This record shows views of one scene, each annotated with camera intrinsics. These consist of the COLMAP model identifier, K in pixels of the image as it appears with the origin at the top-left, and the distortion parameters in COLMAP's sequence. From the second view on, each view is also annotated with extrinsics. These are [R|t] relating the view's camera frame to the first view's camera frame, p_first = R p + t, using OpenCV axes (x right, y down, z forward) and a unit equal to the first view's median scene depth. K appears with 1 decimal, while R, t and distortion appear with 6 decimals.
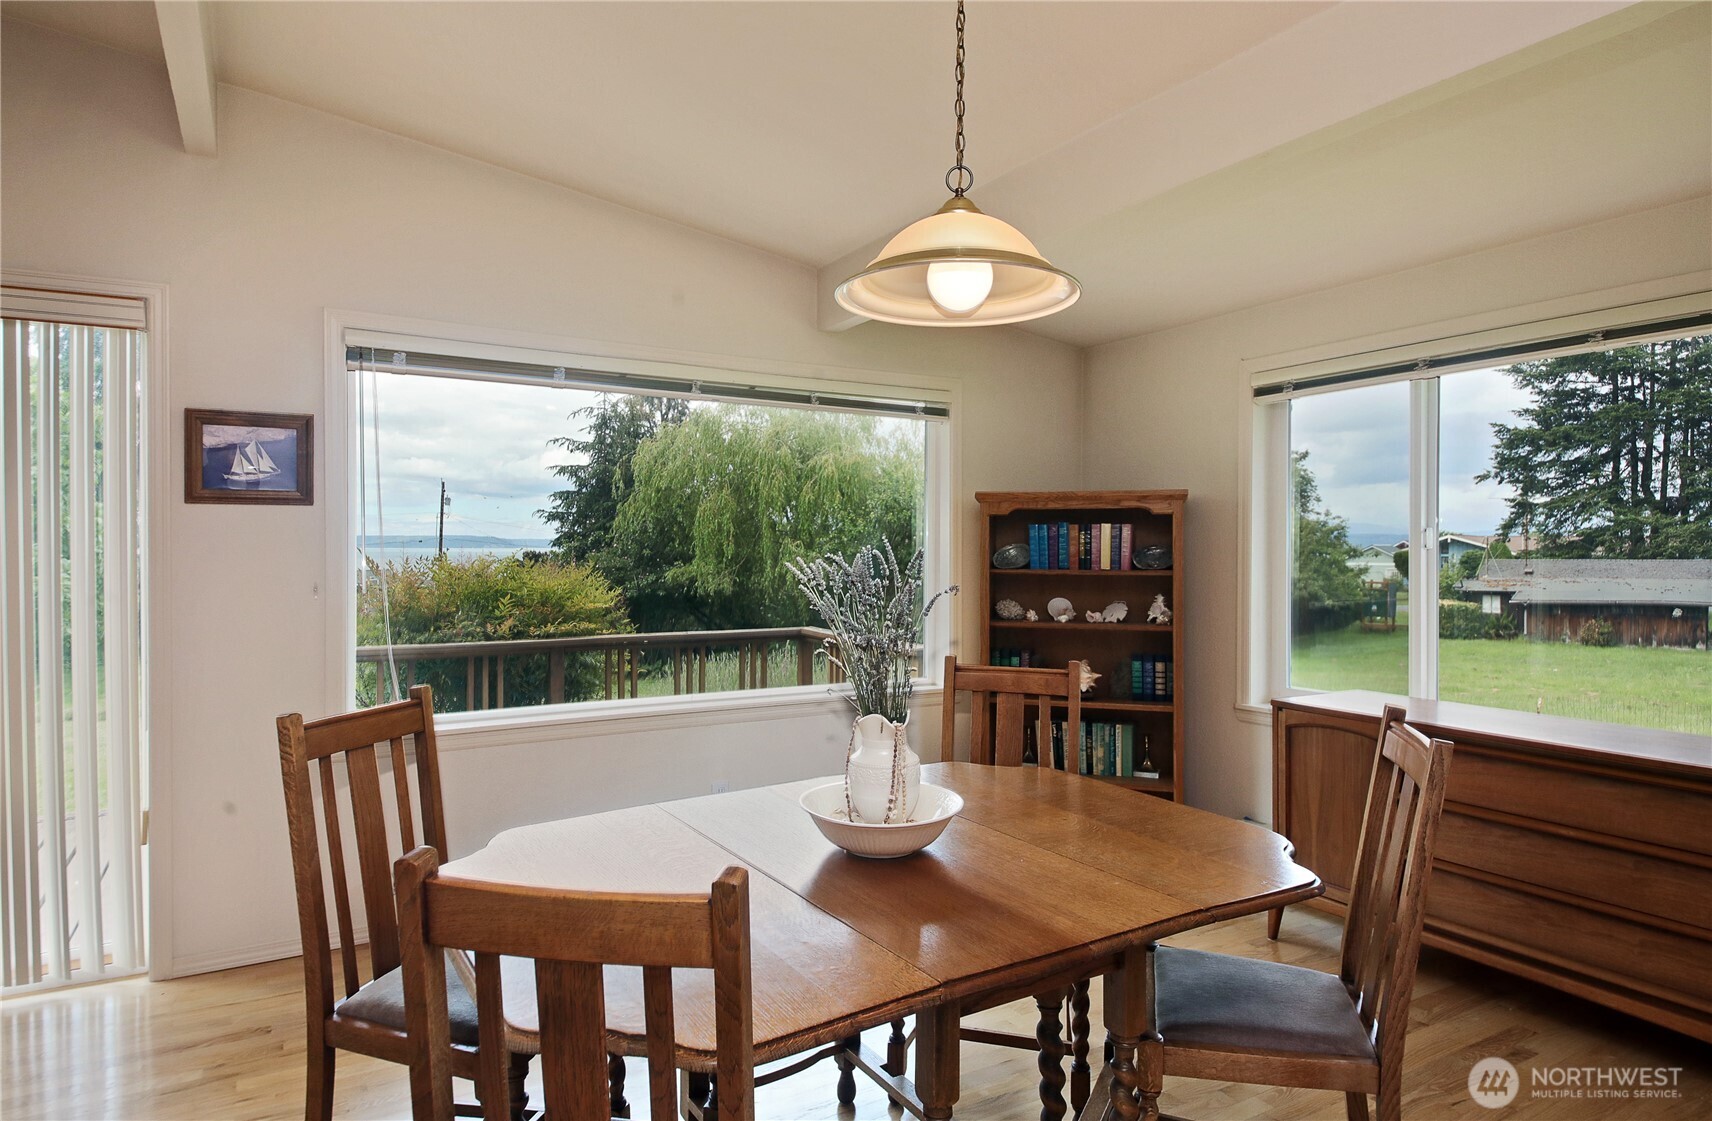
lens RADIAL K [[1013.8, 0, 856.0], [0, 1013.8, 560.5], [0, 0, 1]] dist [-0.001278, -0.022471]
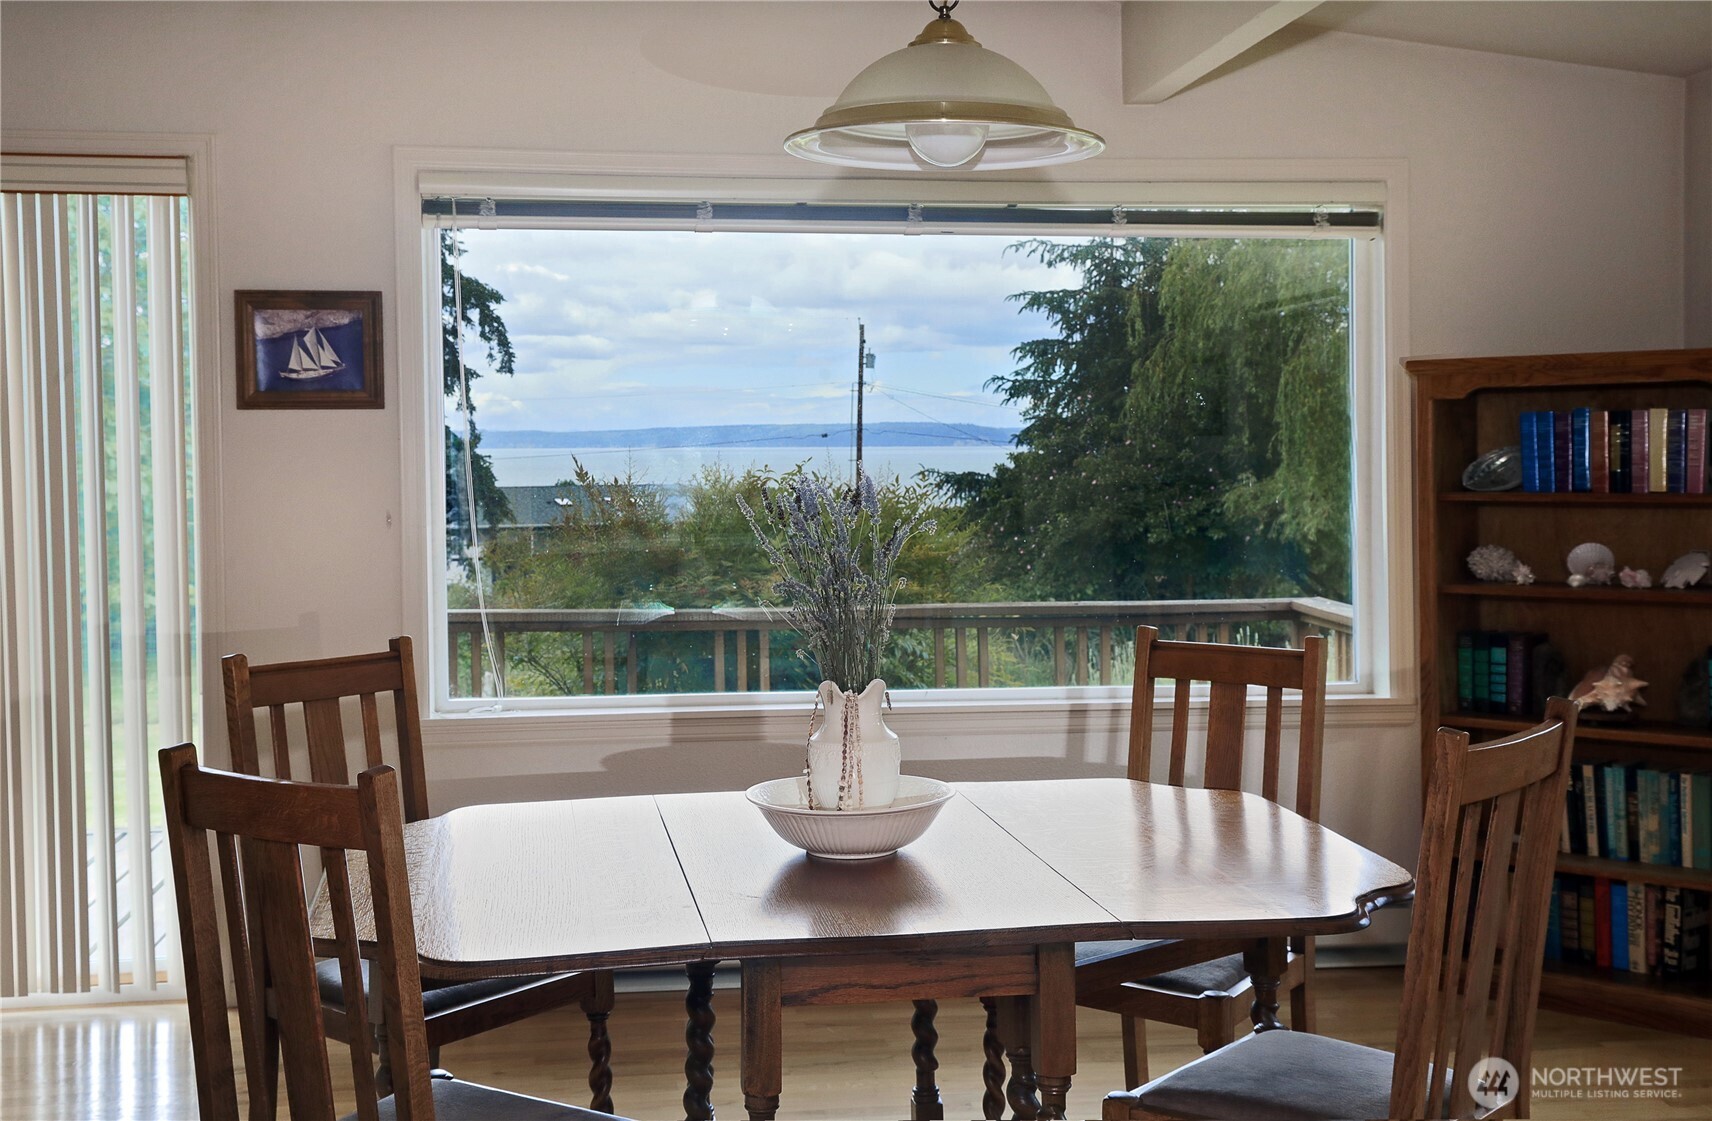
lens RADIAL K [[2046.2, 0, 856.0], [0, 2046.2, 560.5], [0, 0, 1]] dist [0.008466, 0.020654]
pose [[0.921335, 0.012618, -0.388565, 0.273452], [0.004922, 0.999014, 0.044112, -0.005703], [0.388738, -0.042554, 0.920365, -0.196020]]
